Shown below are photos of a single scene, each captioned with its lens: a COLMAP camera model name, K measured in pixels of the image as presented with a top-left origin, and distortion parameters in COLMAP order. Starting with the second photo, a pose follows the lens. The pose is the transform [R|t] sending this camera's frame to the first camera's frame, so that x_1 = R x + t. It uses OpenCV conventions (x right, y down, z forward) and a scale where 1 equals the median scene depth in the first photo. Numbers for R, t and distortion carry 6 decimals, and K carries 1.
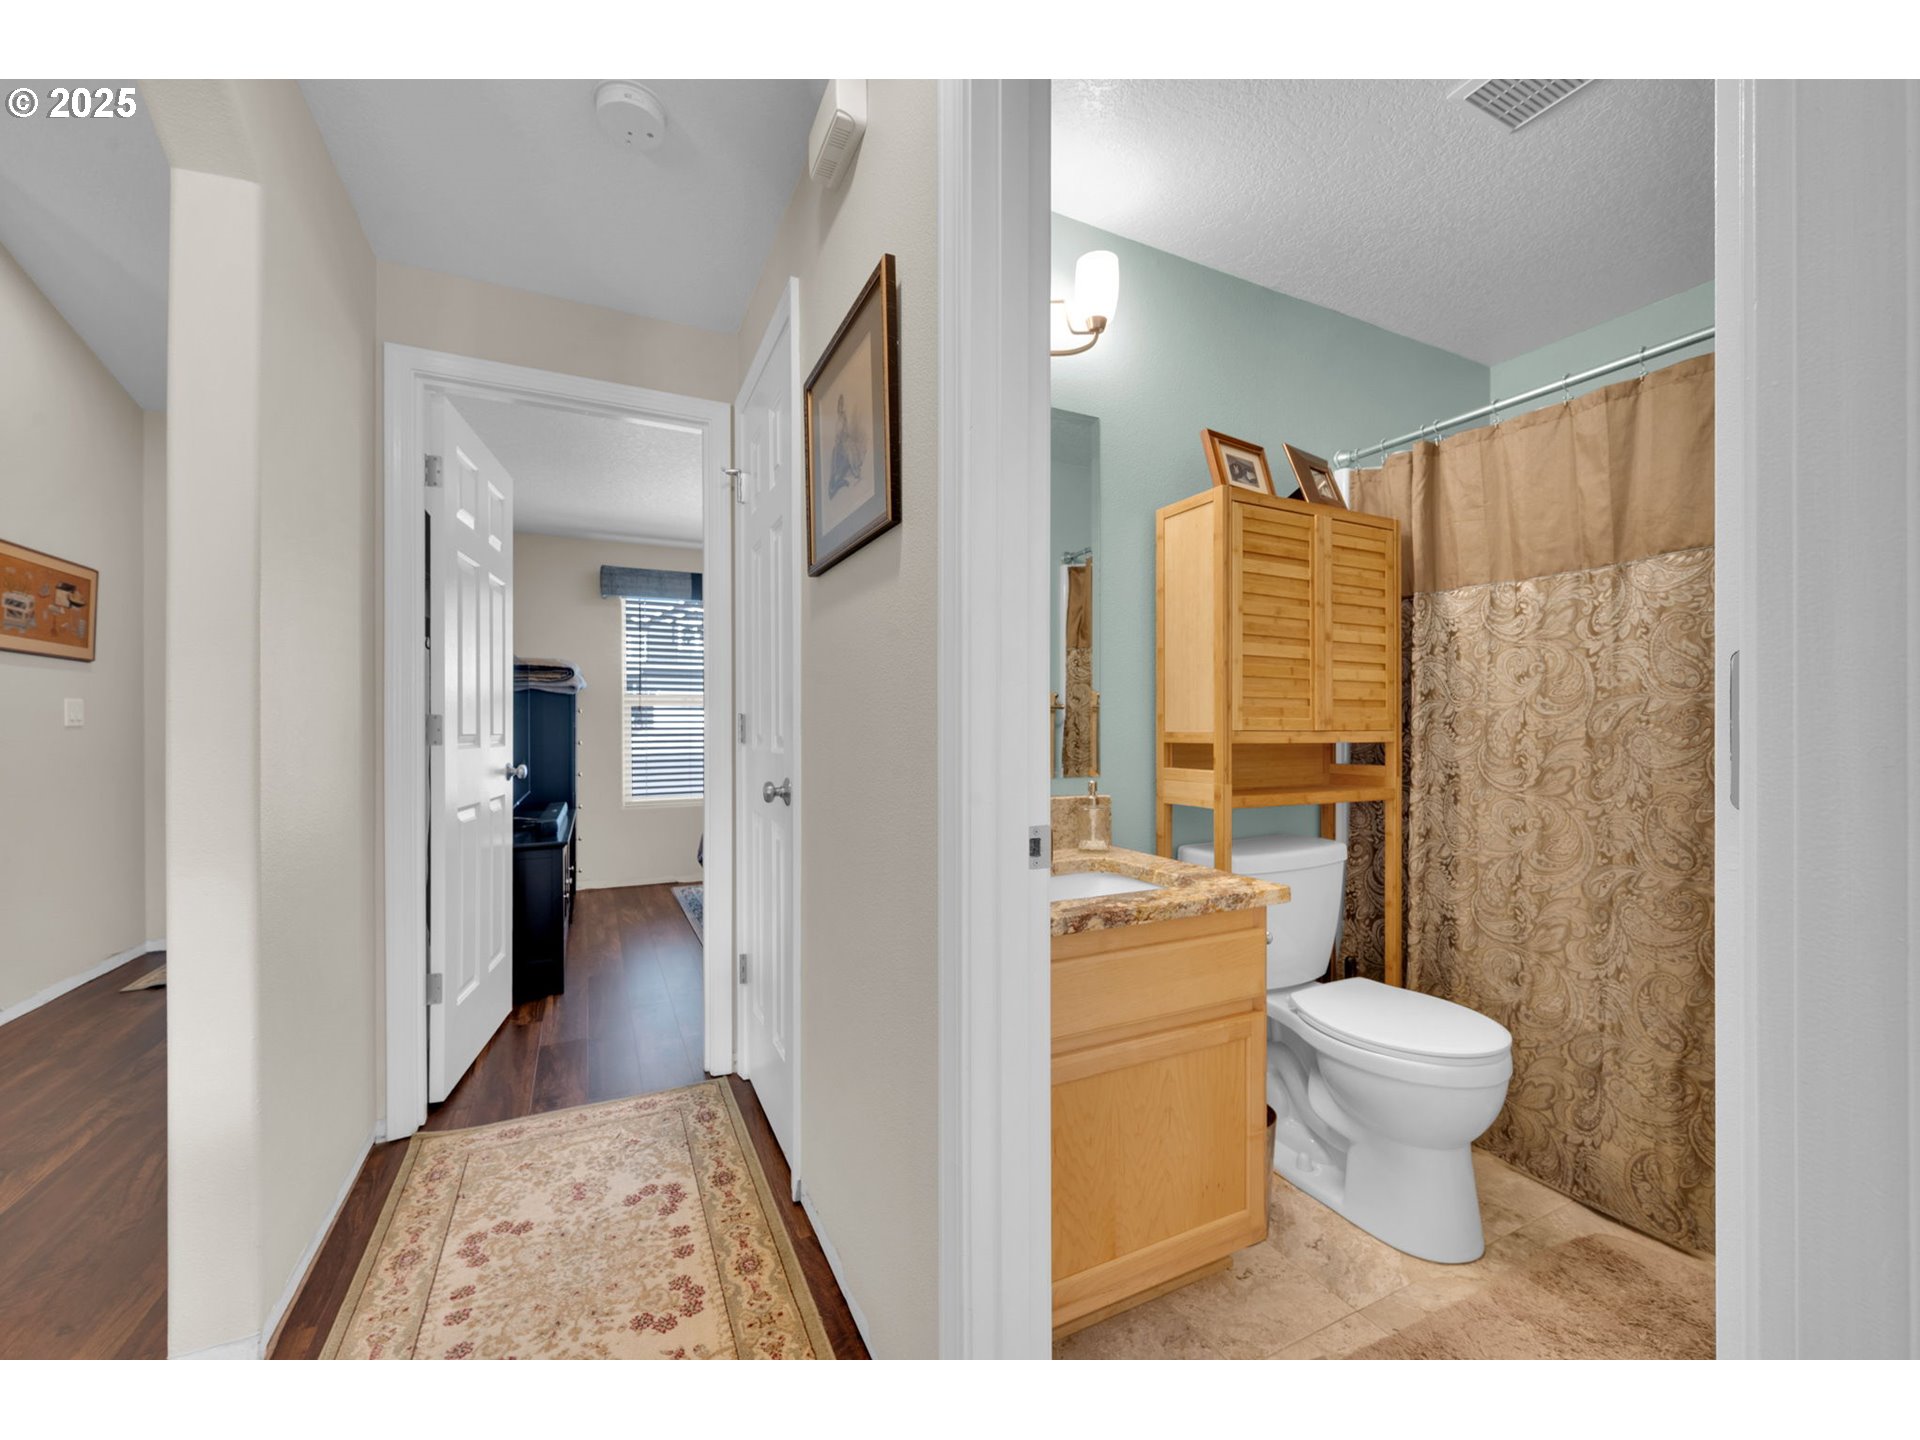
lens RADIAL K [[761.0, 0, 961.4], [0, 761.0, 729.3], [0, 0, 1]] dist [-0.001038, -0.000083]
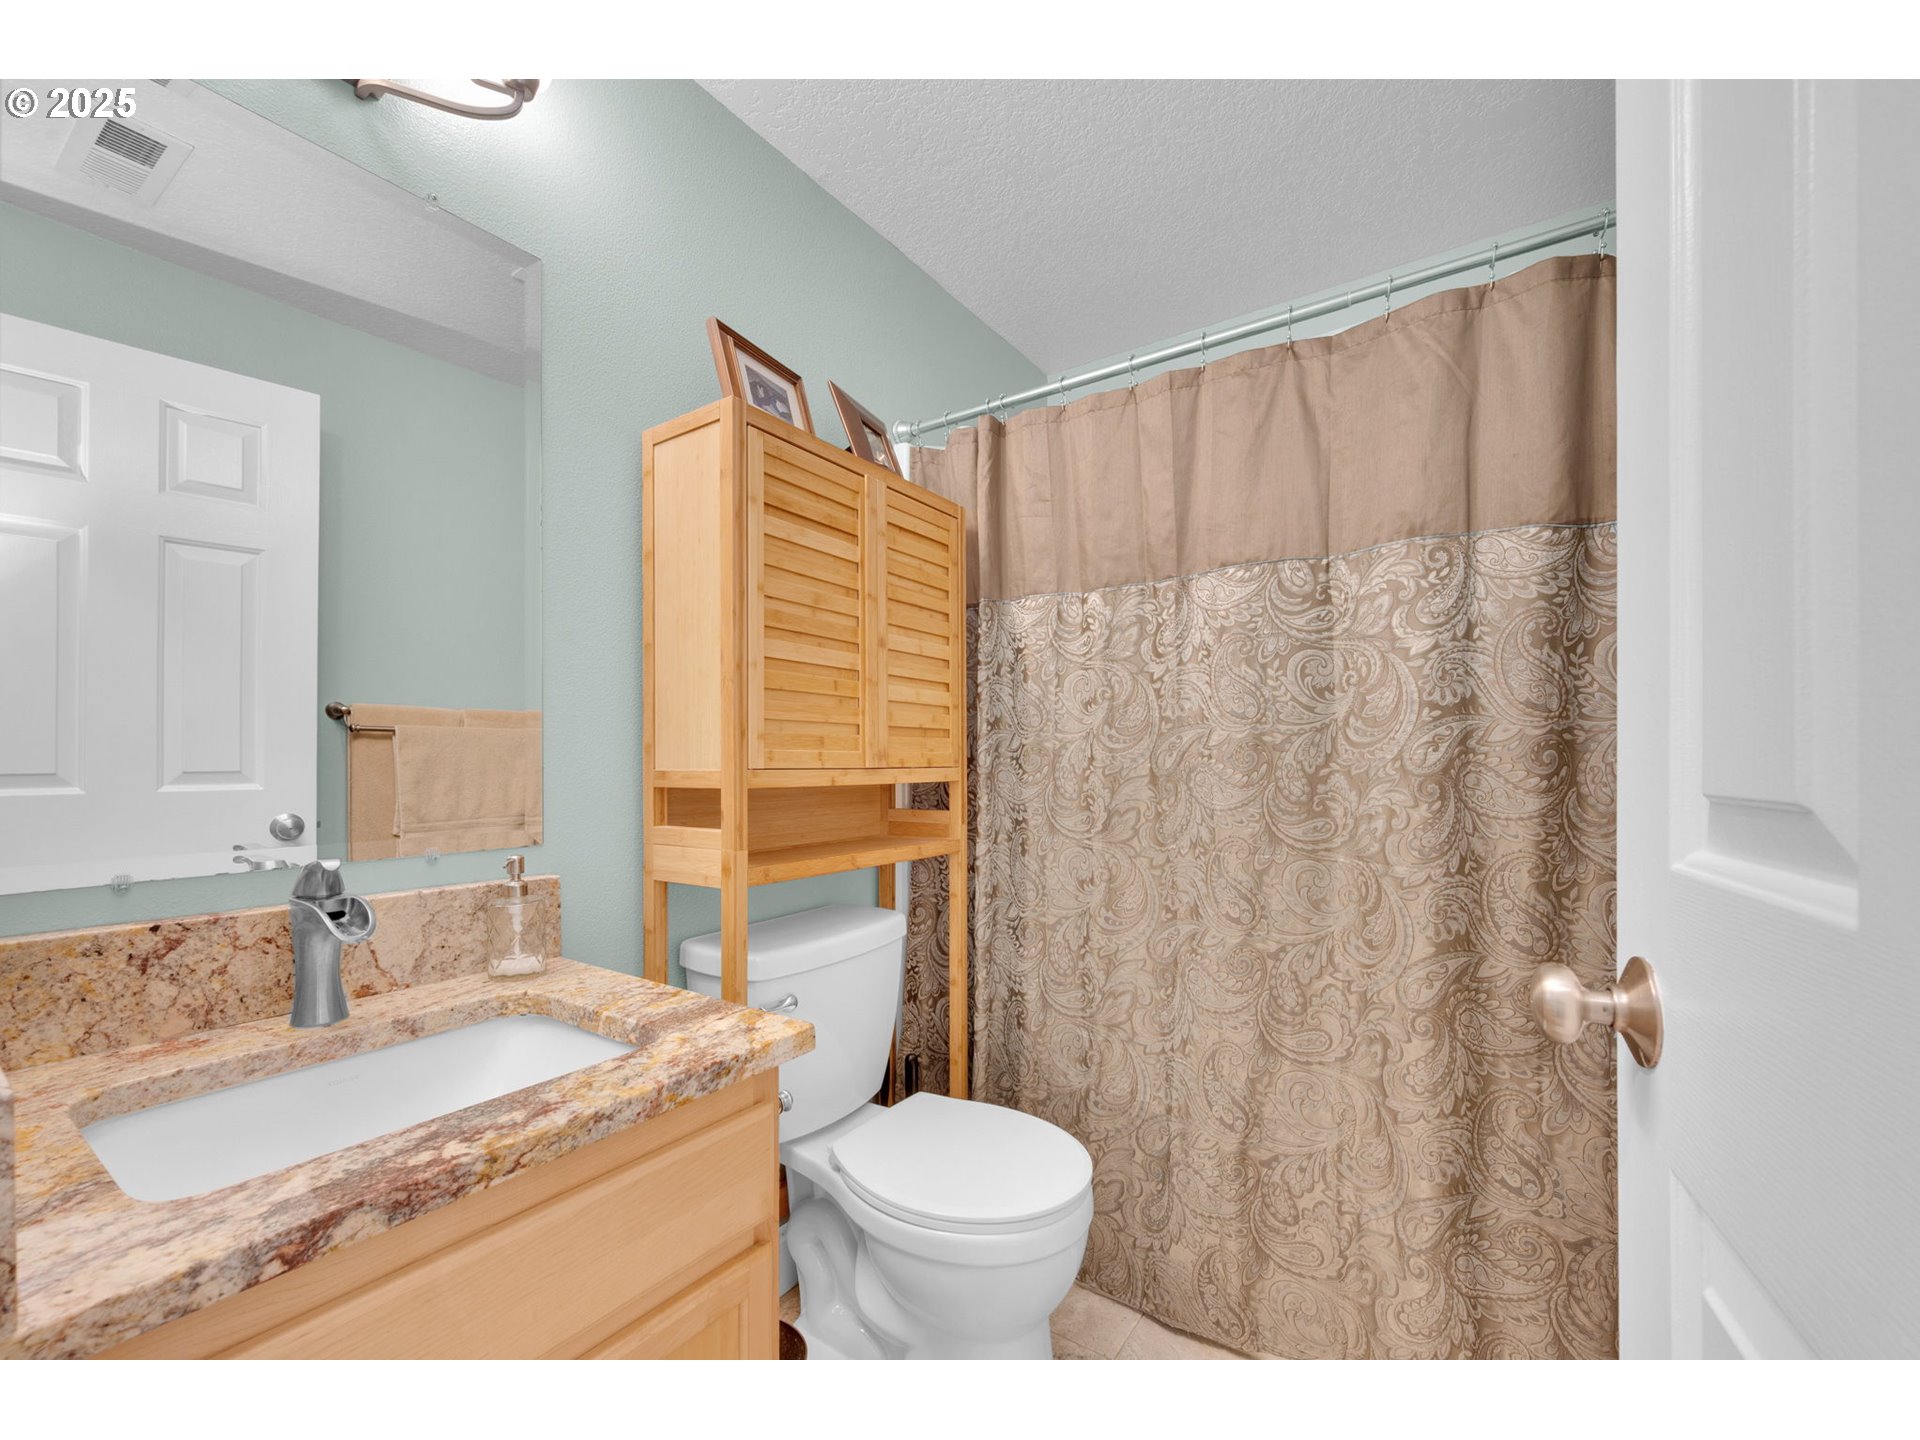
lens RADIAL K [[787.1, 0, 968.2], [0, 787.1, 733.4], [0, 0, 1]] dist [-0.001341, -0.000083]
pose [[0.861561, 0.016246, 0.507394, 0.169213], [0.003084, 0.999302, -0.037231, -0.003158], [-0.507645, 0.033642, 0.860909, 0.303930]]
